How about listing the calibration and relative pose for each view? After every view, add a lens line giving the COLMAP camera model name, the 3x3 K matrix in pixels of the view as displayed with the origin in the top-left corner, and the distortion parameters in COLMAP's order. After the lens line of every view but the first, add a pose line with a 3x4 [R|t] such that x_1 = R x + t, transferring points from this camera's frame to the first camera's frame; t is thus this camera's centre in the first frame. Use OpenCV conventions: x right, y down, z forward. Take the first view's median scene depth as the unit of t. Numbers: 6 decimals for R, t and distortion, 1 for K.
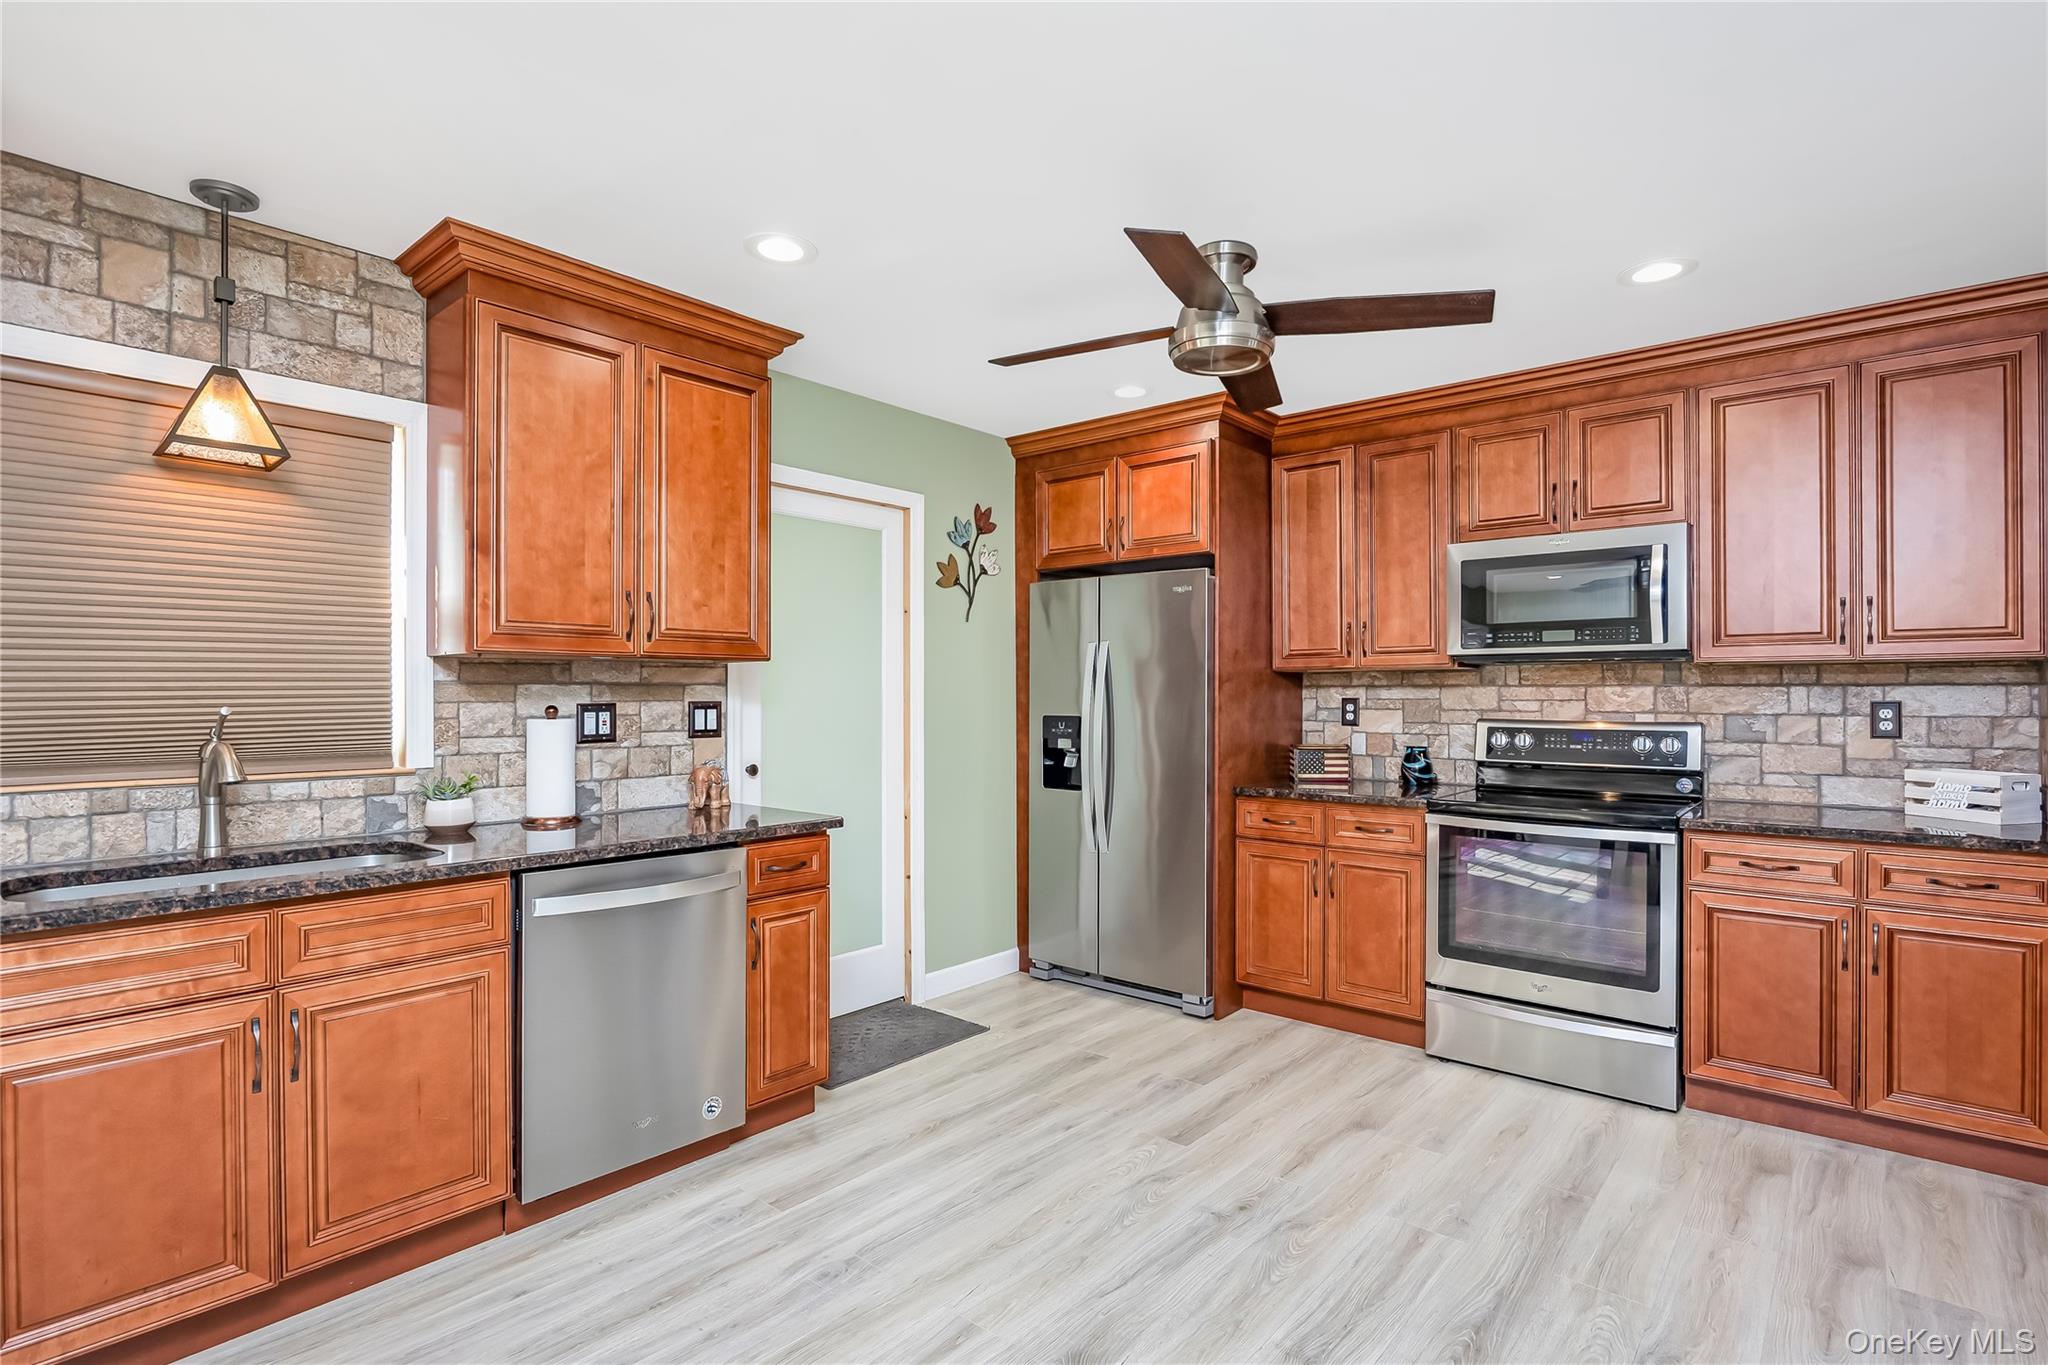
lens RADIAL K [[984.1, 0, 1075.7], [0, 984.1, 692.5], [0, 0, 1]] dist [-0.003431, -0.002126]
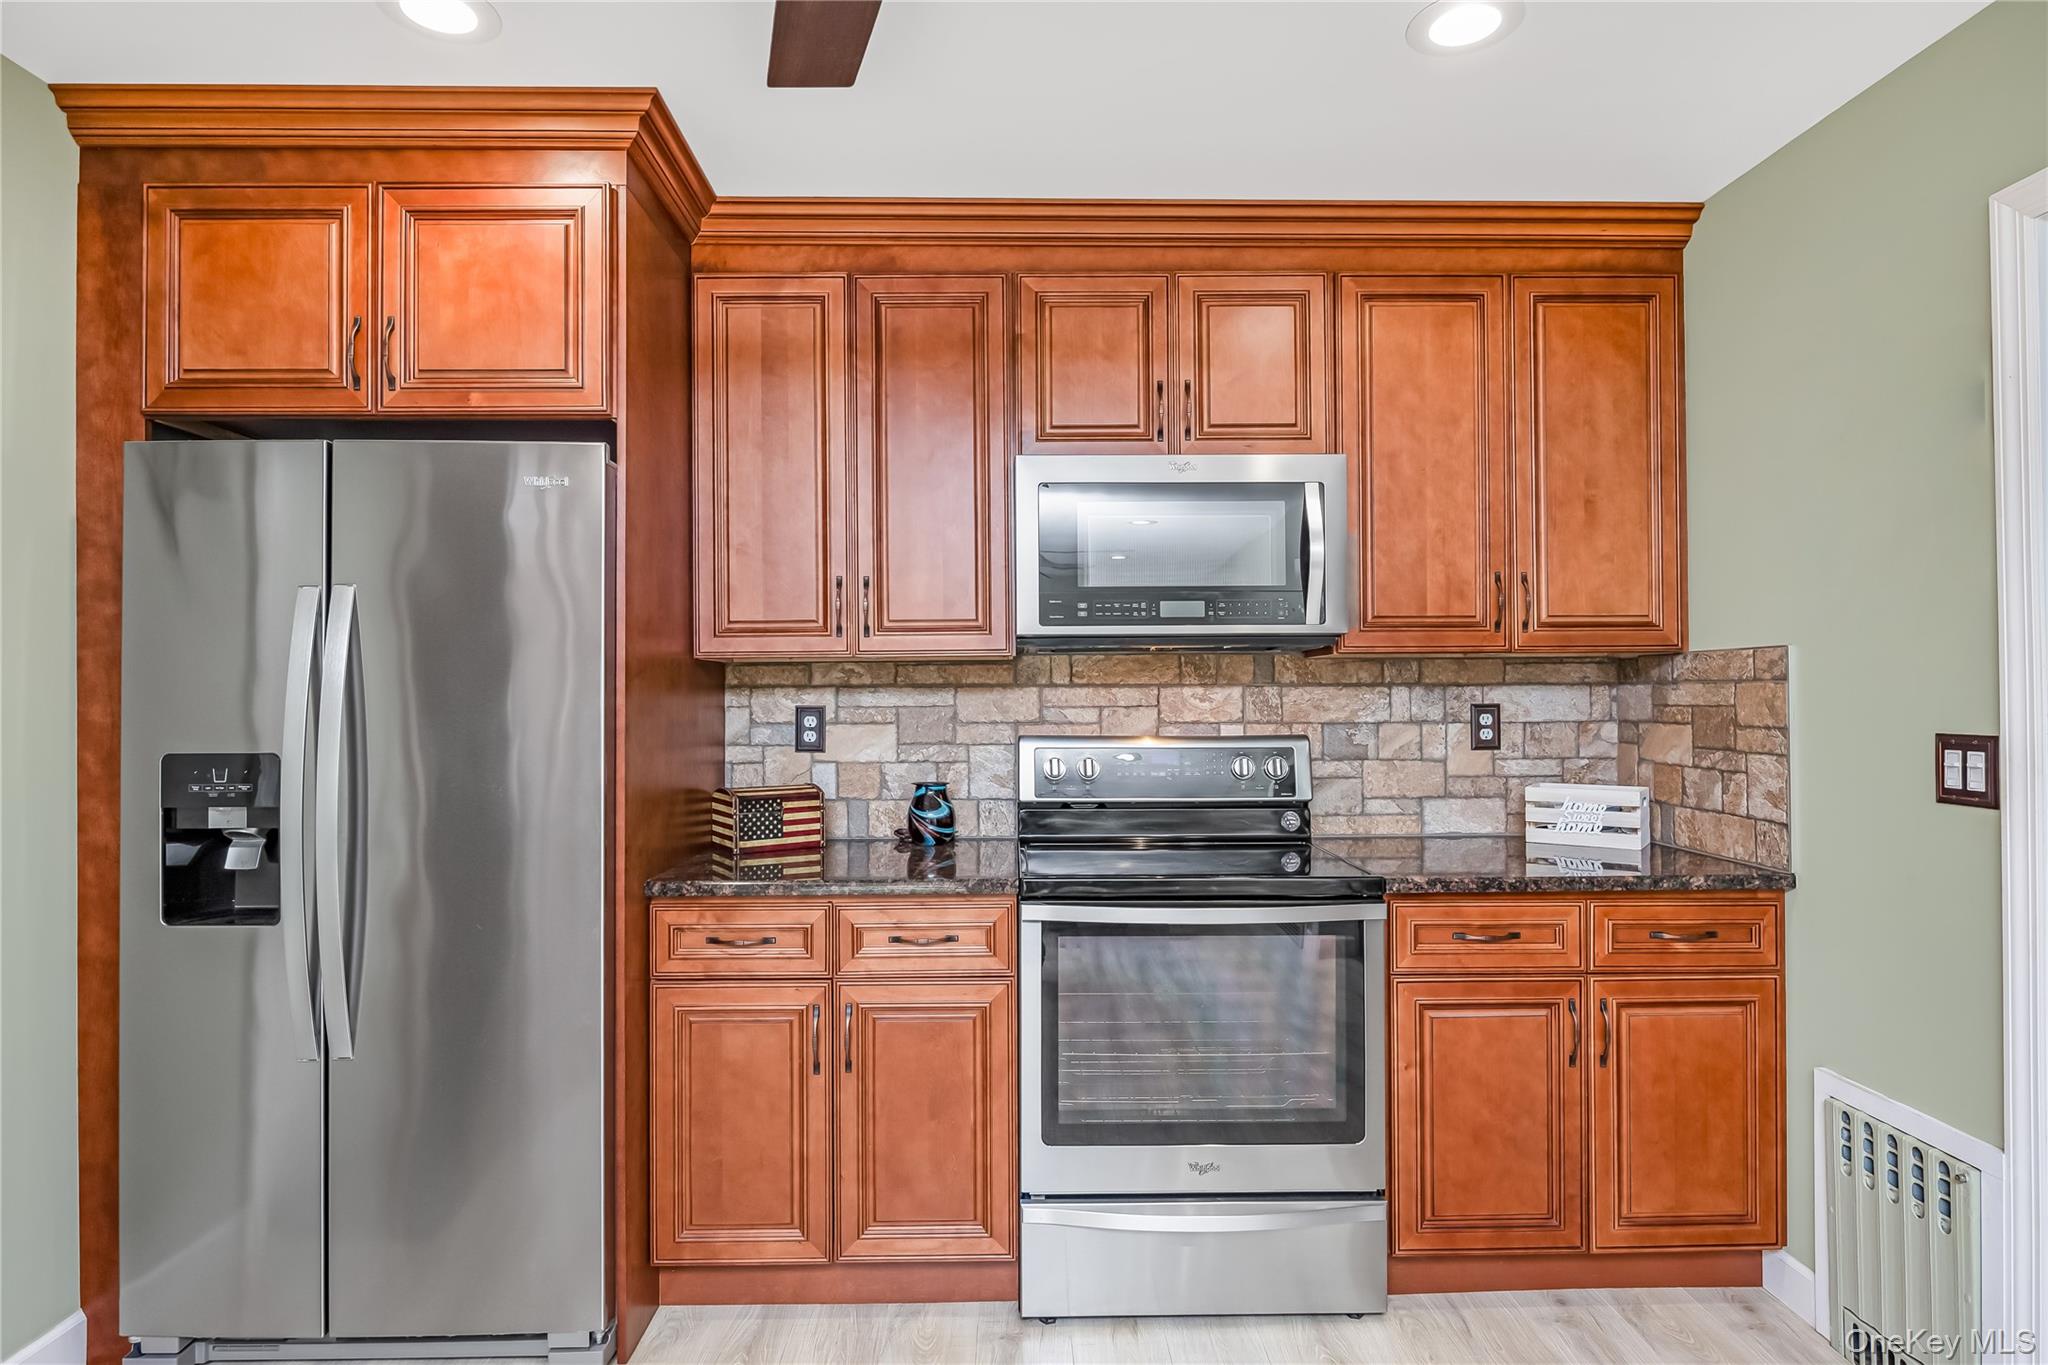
lens RADIAL K [[1077.5, 0, 1011.5], [0, 1077.5, 683.8], [0, 0, 1]] dist [-0.003534, -0.002091]
pose [[0.777225, 0.003039, 0.629216, -0.045516], [0.004494, 0.999936, -0.010380, -0.000730], [-0.629207, 0.010896, 0.777161, 0.460326]]
